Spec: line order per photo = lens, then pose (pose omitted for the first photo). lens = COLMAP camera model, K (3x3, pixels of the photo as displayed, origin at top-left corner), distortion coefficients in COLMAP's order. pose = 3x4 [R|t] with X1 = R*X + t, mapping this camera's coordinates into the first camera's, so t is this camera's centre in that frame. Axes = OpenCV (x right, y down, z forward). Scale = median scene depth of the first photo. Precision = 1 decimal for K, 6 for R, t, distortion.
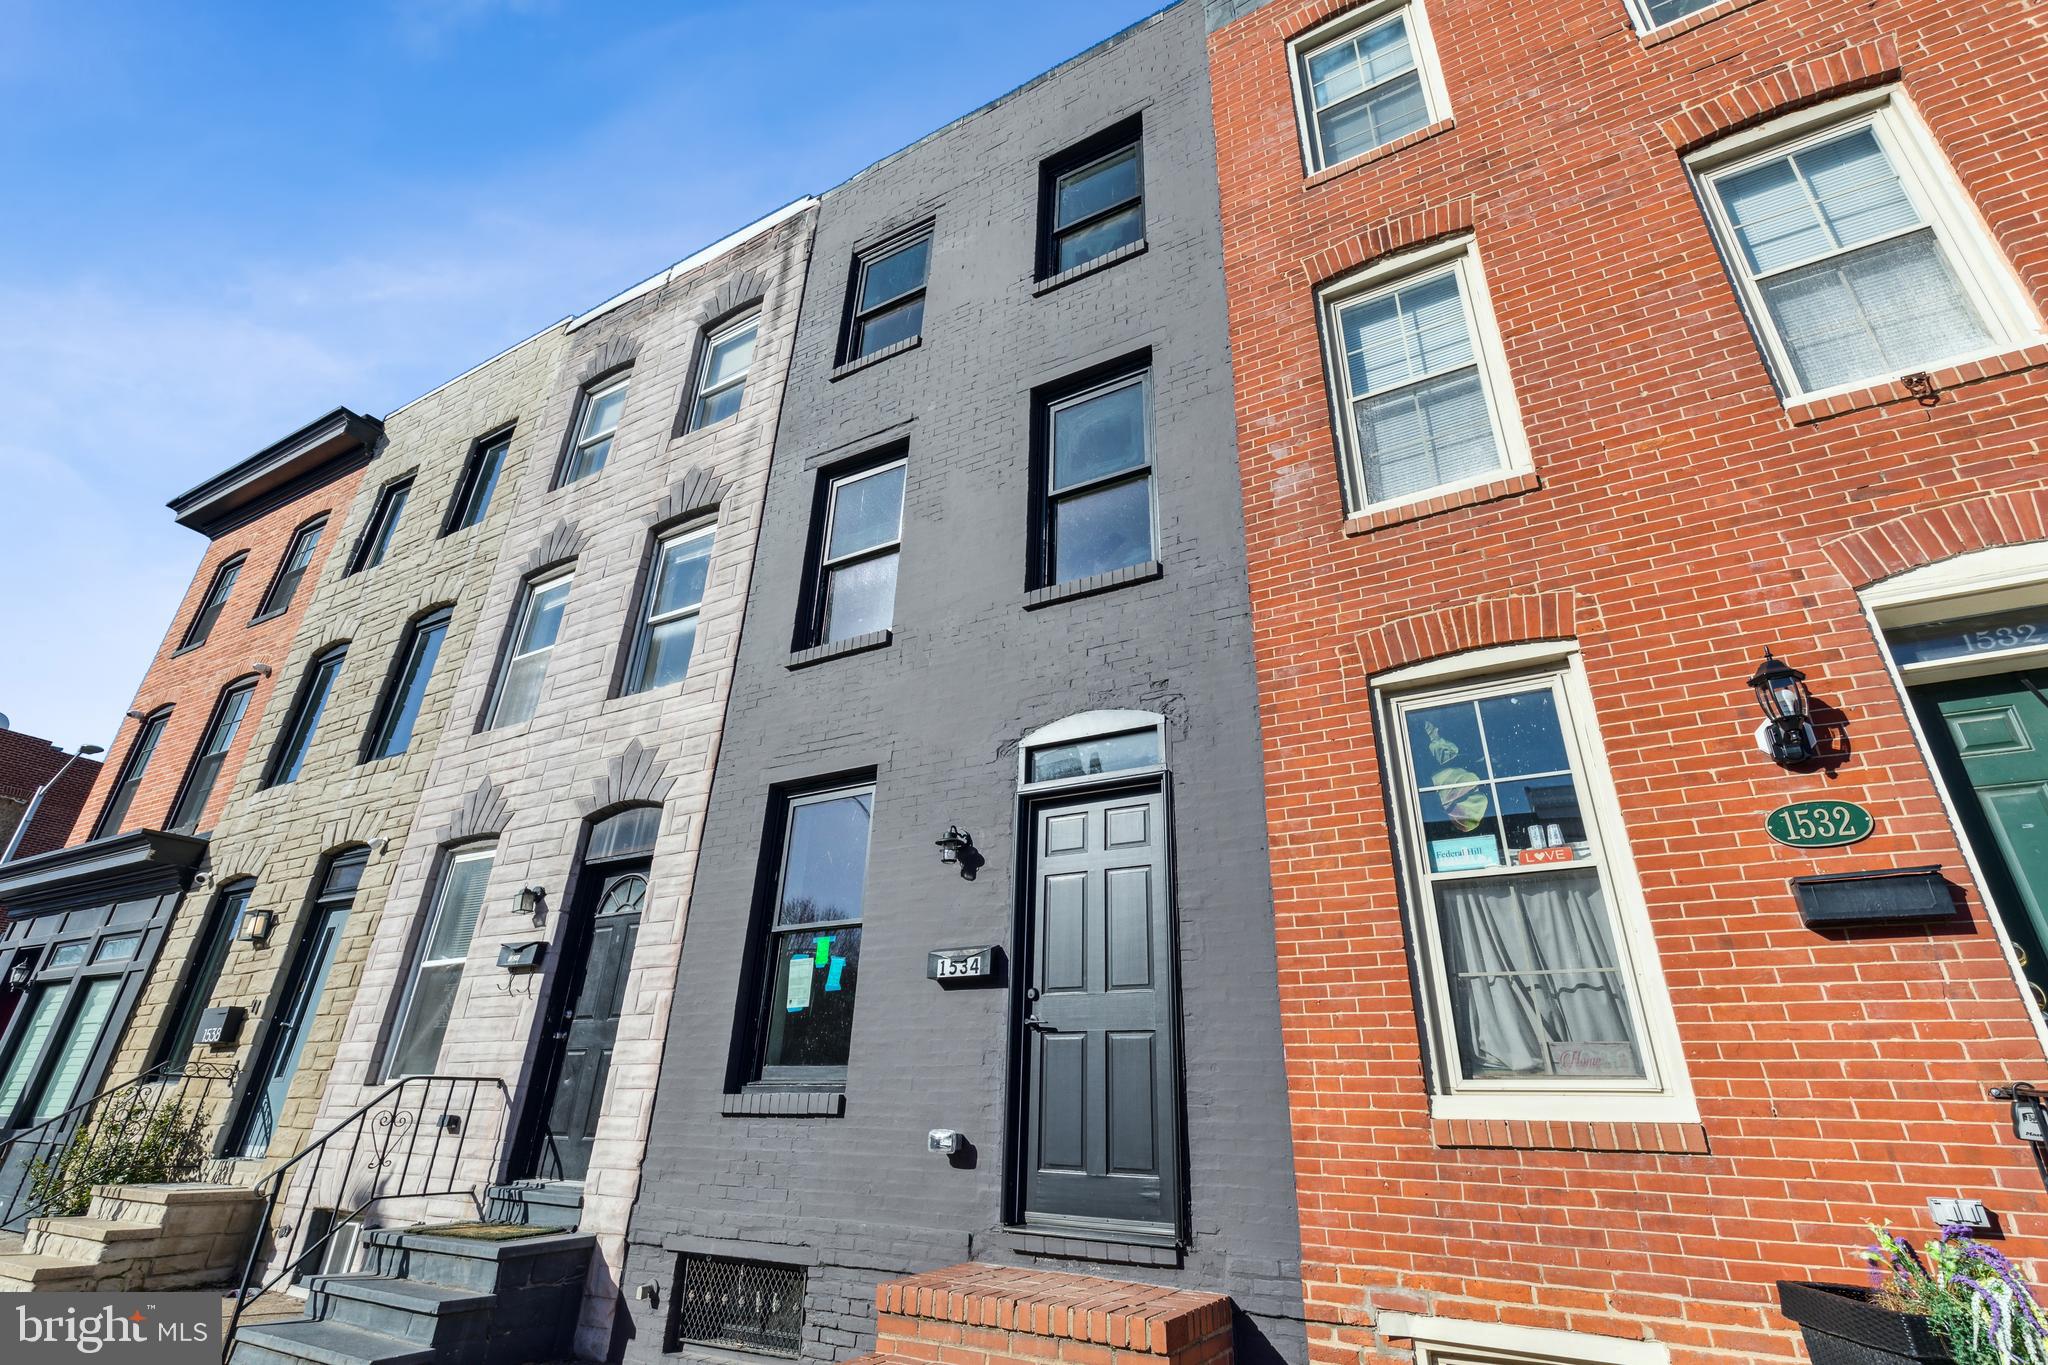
lens RADIAL K [[921.7, 0, 1024.0], [0, 921.7, 682.5], [0, 0, 1]] dist [0.005630, 0.000174]
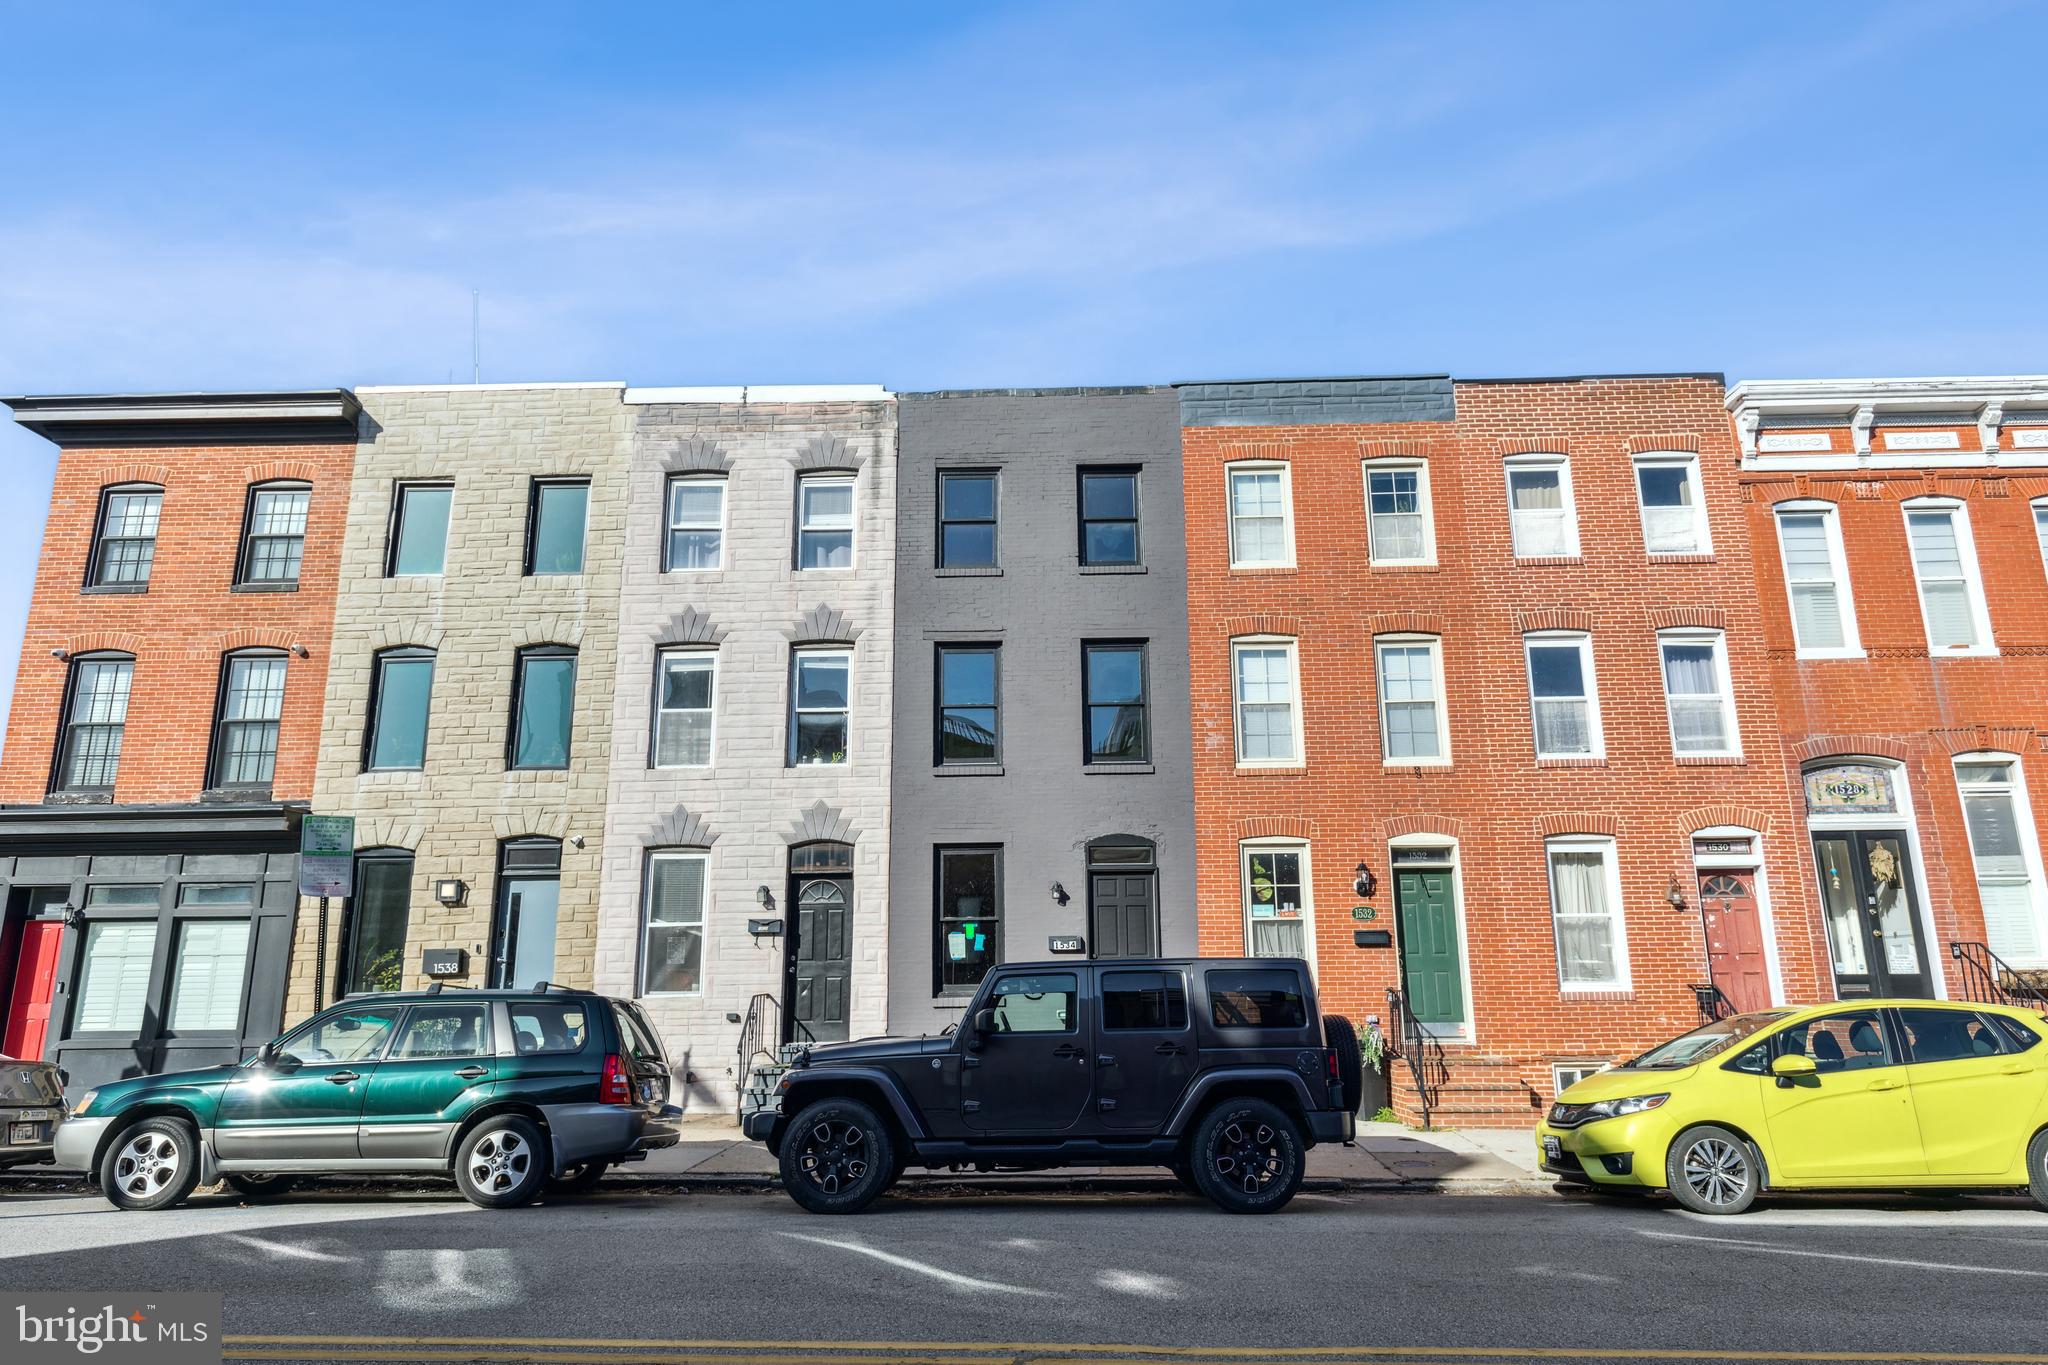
lens RADIAL K [[1208.1, 0, 1024.0], [0, 1208.1, 682.5], [0, 0, 1]] dist [0.011852, 0.001305]
pose [[0.891819, 0.077014, 0.445789, -1.501633], [-0.165647, 0.972560, 0.163364, -0.781652], [-0.420976, -0.219535, 0.880105, -1.432888]]
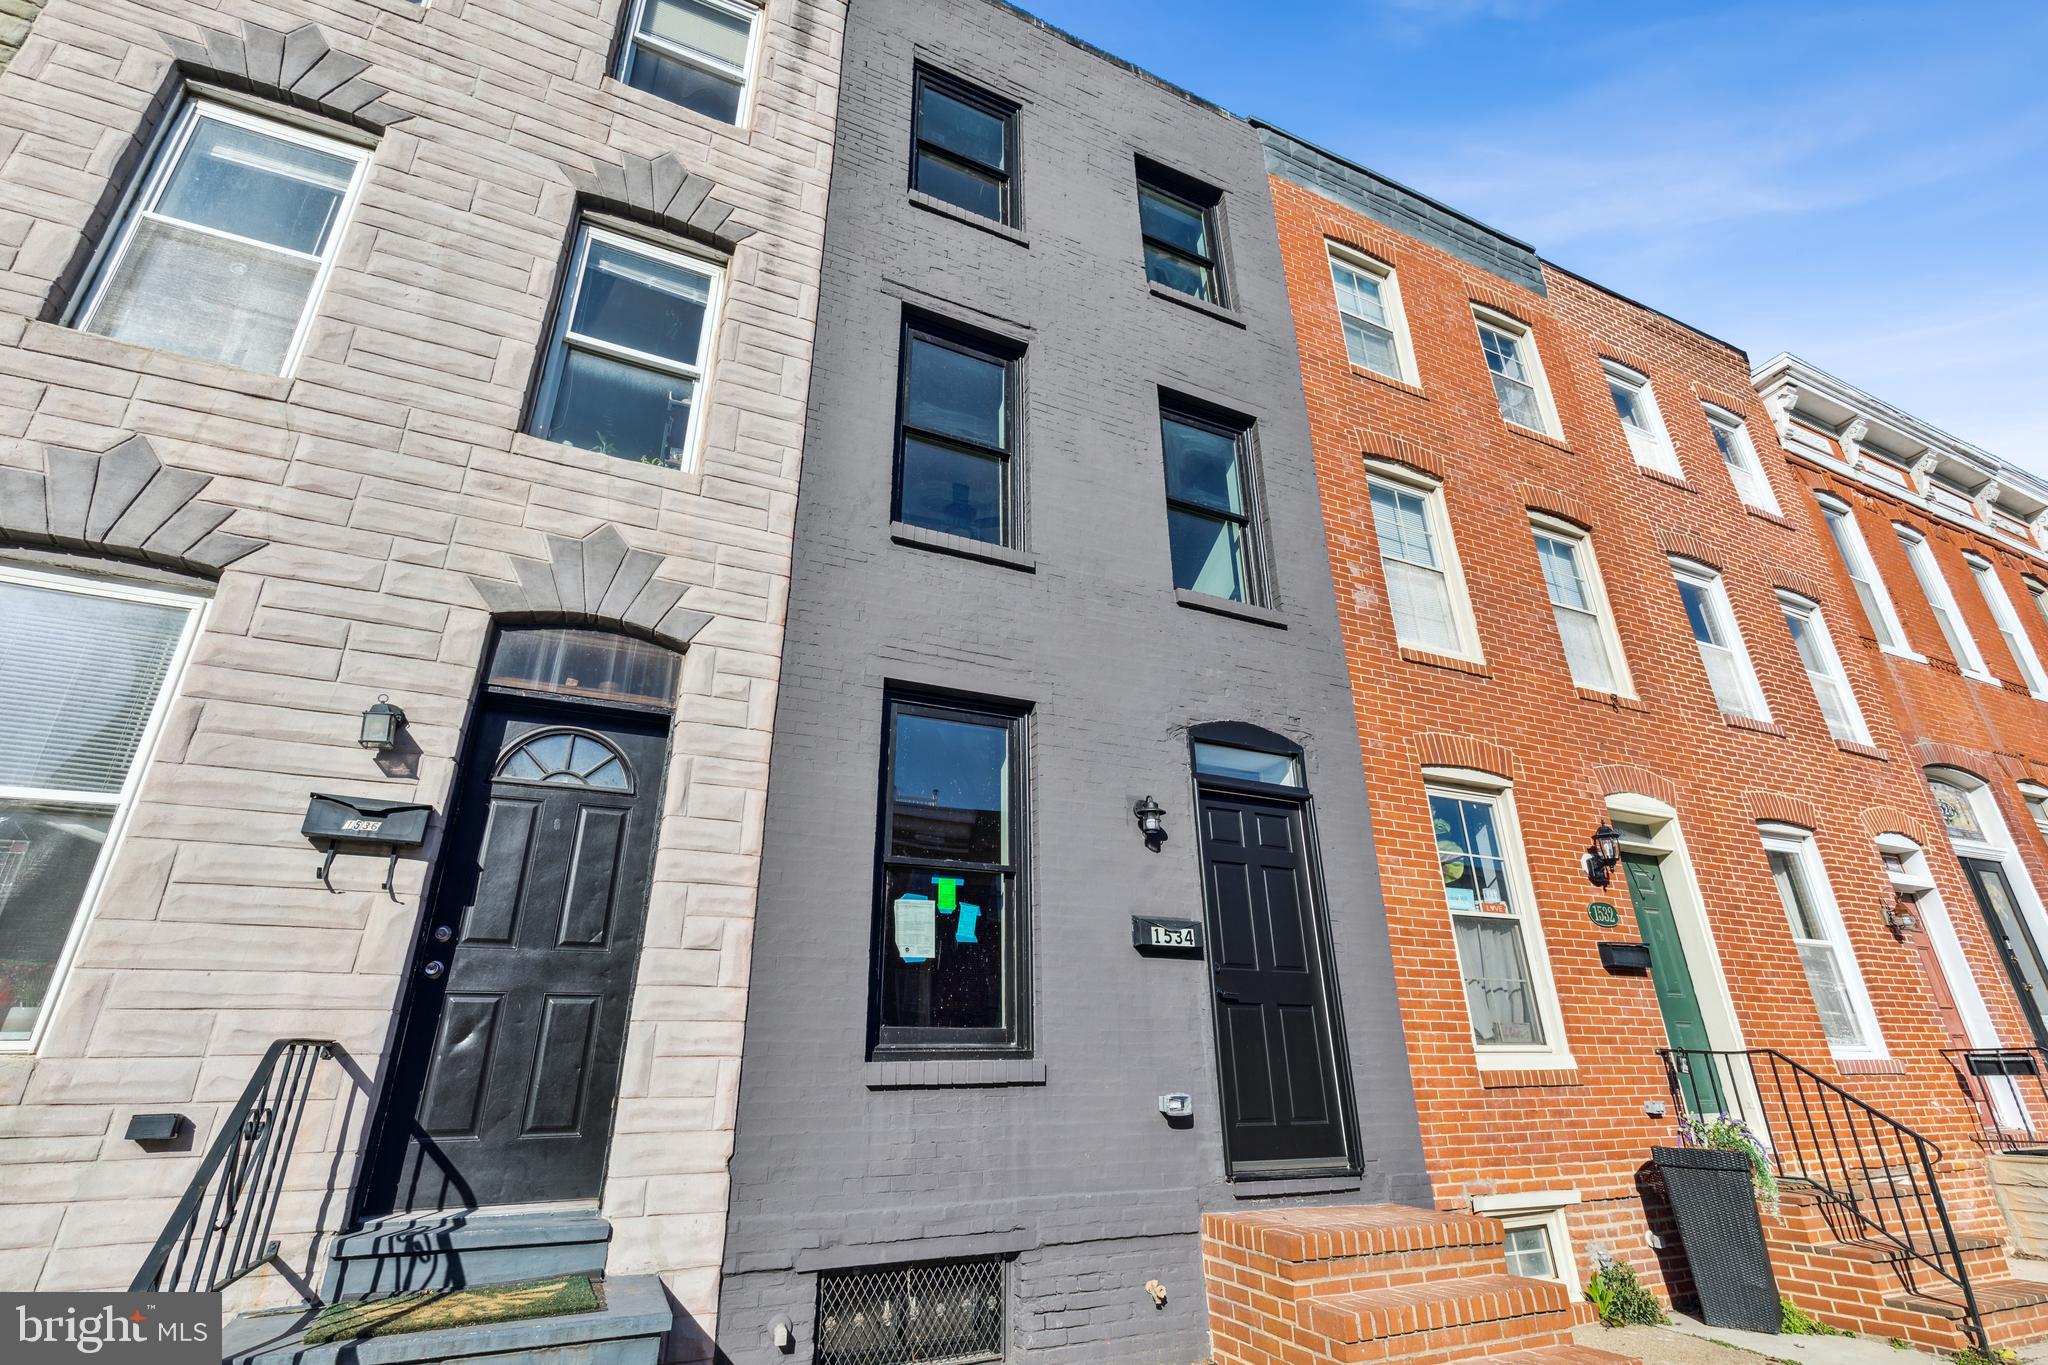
lens RADIAL K [[921.7, 0, 1024.0], [0, 921.7, 682.5], [0, 0, 1]] dist [0.005630, 0.000174]
pose [[0.601303, 0.286435, 0.745915, -0.965811], [-0.322472, 0.941128, -0.101443, 0.189512], [-0.731058, -0.179539, 0.658270, 0.470835]]
